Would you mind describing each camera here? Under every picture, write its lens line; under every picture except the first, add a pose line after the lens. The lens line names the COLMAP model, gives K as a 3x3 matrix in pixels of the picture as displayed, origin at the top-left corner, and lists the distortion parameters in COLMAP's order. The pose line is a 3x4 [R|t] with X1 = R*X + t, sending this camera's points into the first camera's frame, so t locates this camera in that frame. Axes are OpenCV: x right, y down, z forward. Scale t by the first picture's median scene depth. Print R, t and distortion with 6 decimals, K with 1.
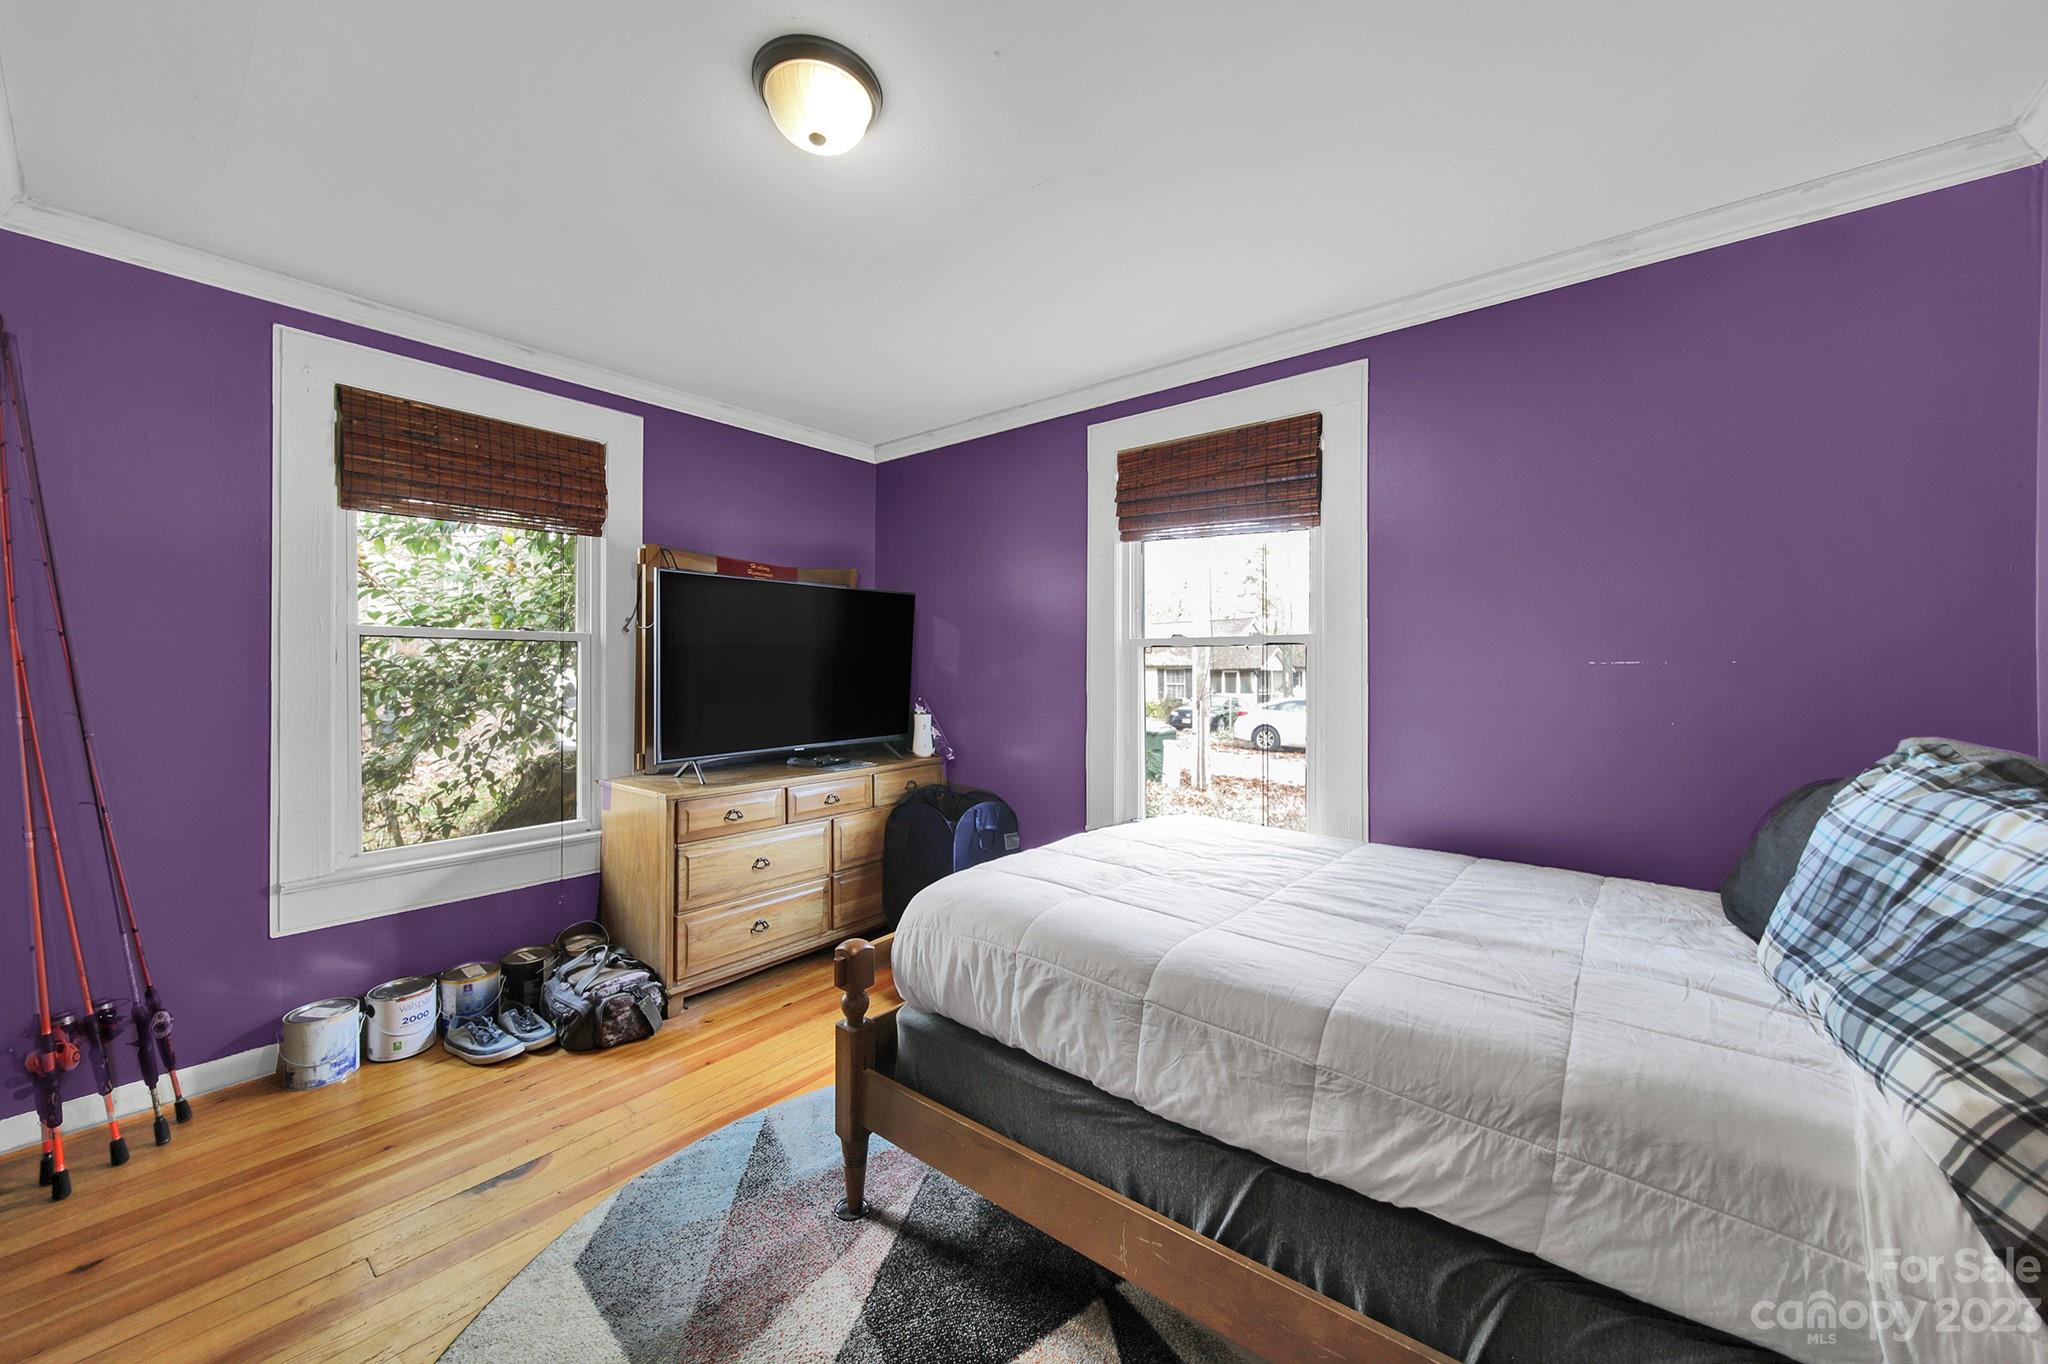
lens RADIAL K [[741.9, 0, 1015.3], [0, 741.9, 679.3], [0, 0, 1]] dist [0.001035, 0.000042]
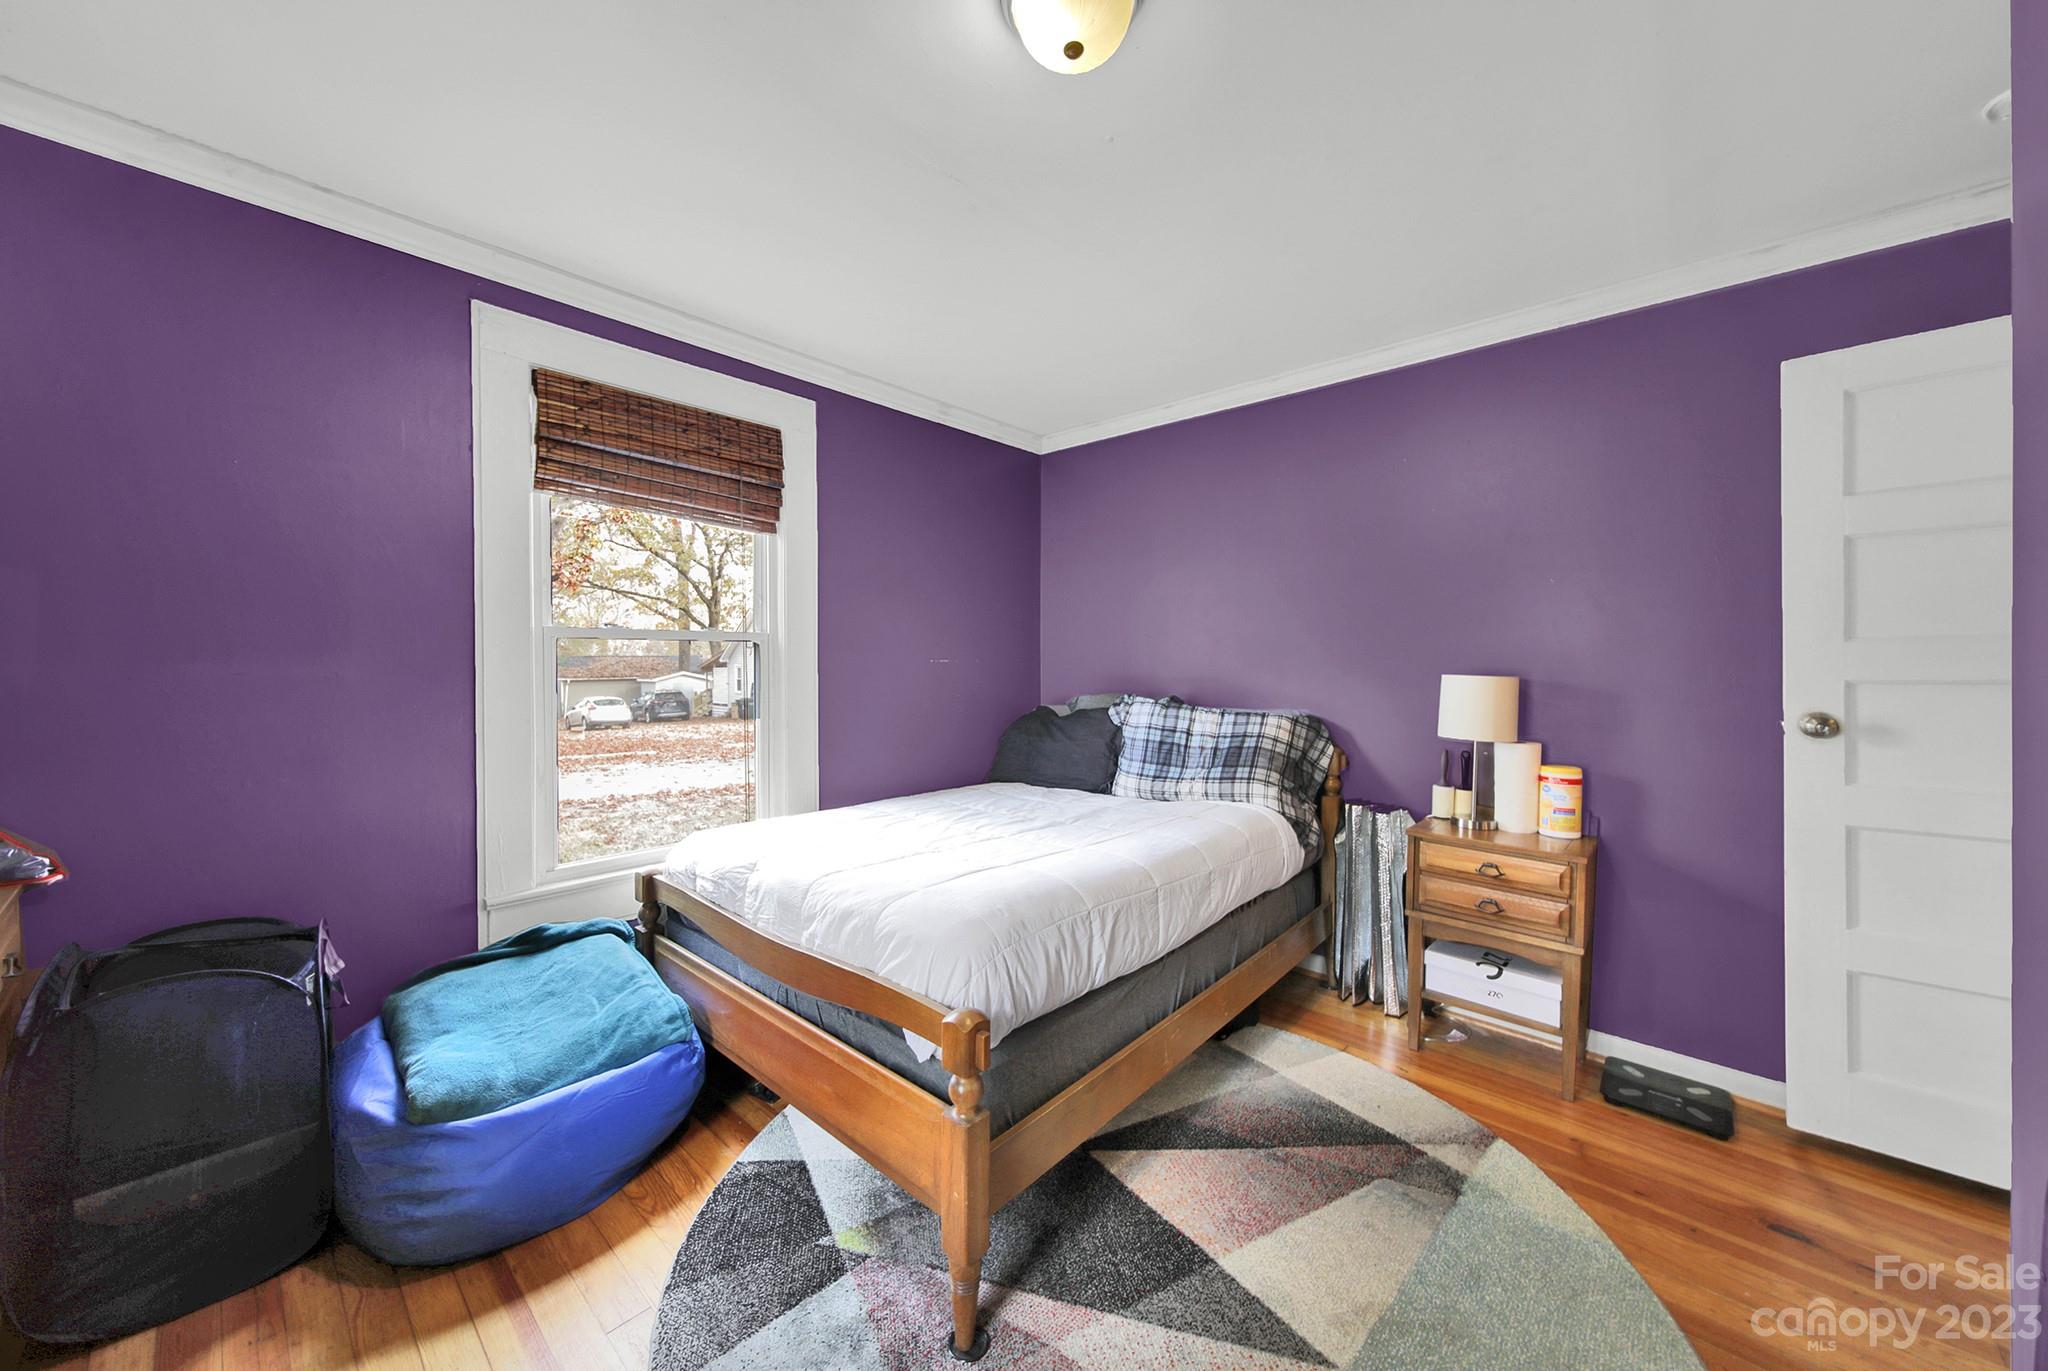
lens RADIAL K [[739.1, 0, 1018.9], [0, 739.1, 658.4], [0, 0, 1]] dist [0.000530, -0.000063]
pose [[0.065068, -0.004277, 0.997872, -1.183637], [0.004305, 0.999983, 0.004006, -0.040742], [-0.997872, 0.004036, 0.065085, 1.035606]]
